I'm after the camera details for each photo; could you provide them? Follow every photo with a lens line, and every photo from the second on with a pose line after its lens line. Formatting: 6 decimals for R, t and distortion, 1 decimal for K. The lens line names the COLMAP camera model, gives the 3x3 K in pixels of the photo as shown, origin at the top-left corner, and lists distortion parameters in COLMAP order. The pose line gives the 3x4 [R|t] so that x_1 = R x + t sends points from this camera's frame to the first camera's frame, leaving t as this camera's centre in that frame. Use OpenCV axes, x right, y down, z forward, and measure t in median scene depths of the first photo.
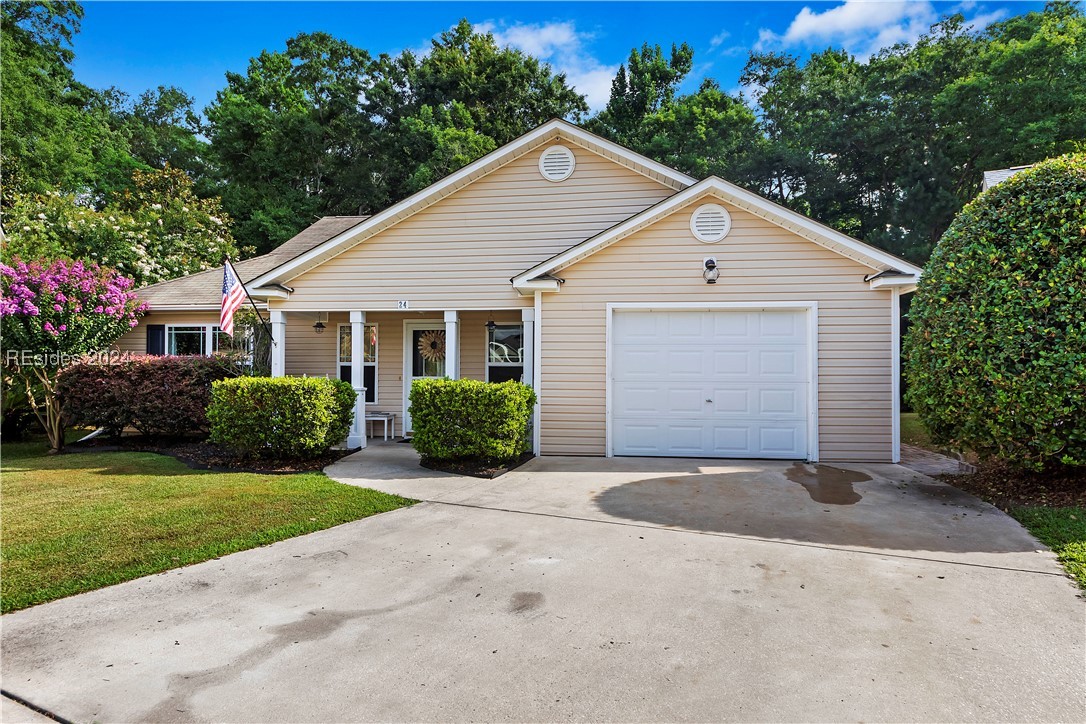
lens RADIAL K [[591.4, 0, 543.0], [0, 591.4, 362.0], [0, 0, 1]] dist [-0.000092, -0.001469]
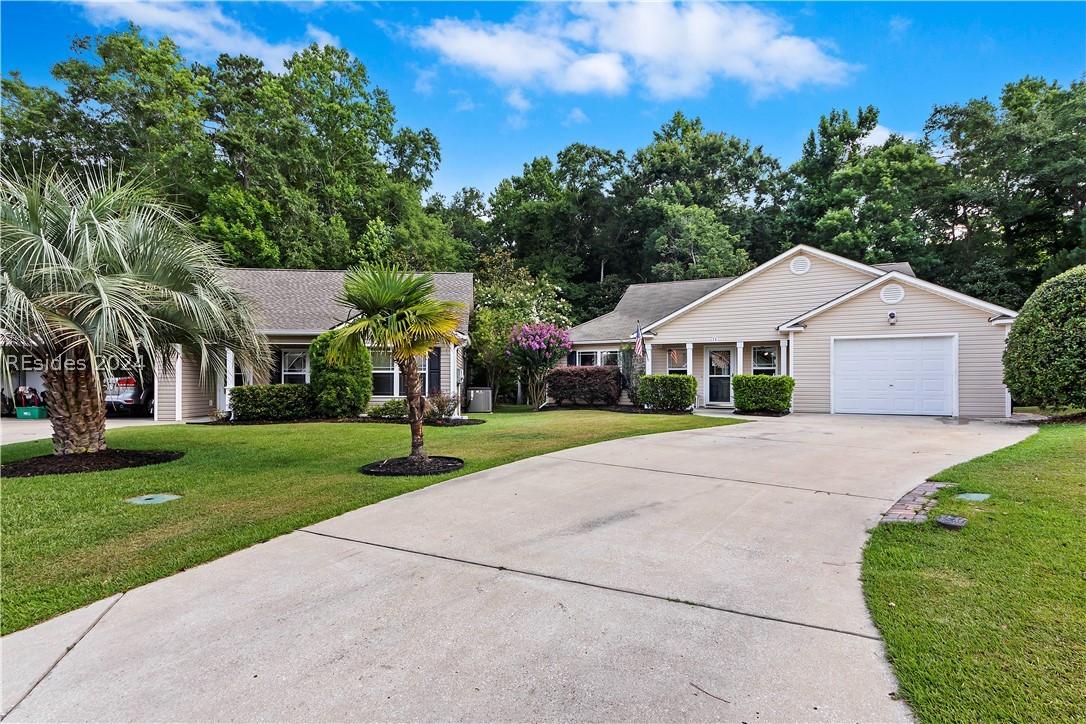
lens RADIAL K [[508.8, 0, 532.8], [0, 508.8, 381.4], [0, 0, 1]] dist [-0.002795, -0.000600]
pose [[0.940895, -0.002662, -0.338689, -0.071060], [0.009683, 0.999772, 0.019043, 0.002594], [0.338561, -0.021198, 0.940706, -0.263120]]
